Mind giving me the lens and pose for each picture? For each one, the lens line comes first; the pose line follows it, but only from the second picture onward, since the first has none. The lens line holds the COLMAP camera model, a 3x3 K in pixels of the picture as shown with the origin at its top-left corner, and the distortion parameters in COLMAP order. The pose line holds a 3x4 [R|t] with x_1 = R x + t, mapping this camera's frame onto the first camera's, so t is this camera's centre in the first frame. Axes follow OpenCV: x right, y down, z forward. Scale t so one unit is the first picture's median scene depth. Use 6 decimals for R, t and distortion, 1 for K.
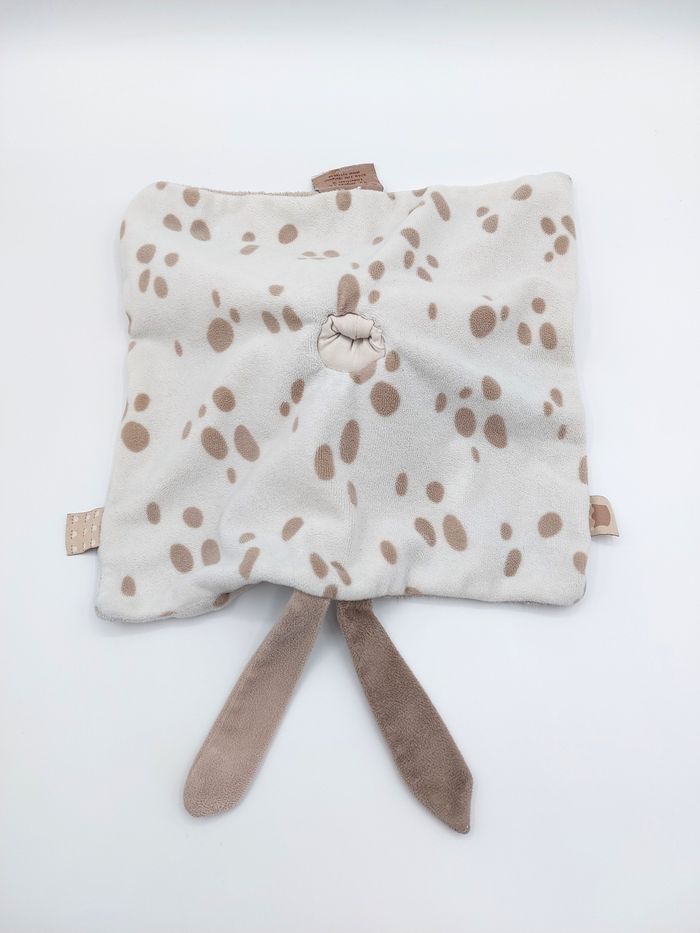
lens RADIAL K [[672.3, 0, 350.0], [0, 672.3, 466.5], [0, 0, 1]] dist [0.063596, -0.001931]
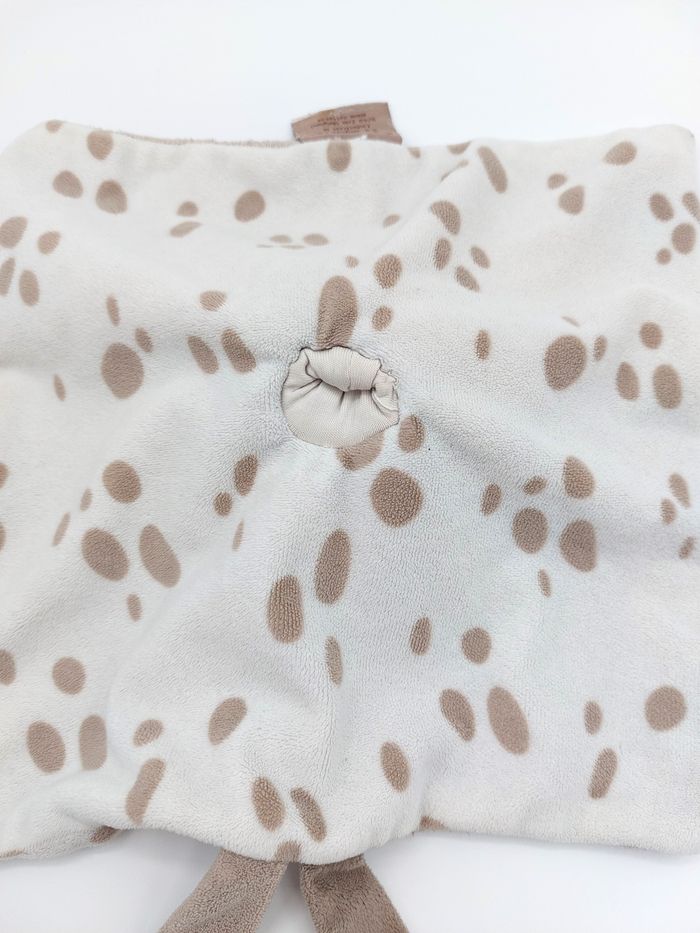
lens RADIAL K [[690.0, 0, 355.9], [0, 690.0, 465.2], [0, 0, 1]] dist [0.002283, -0.002218]
pose [[0.999568, 0.029289, 0.002390, 0.014784], [-0.029327, 0.999417, 0.017486, -0.129809], [-0.001876, -0.017548, 0.999844, 0.395017]]
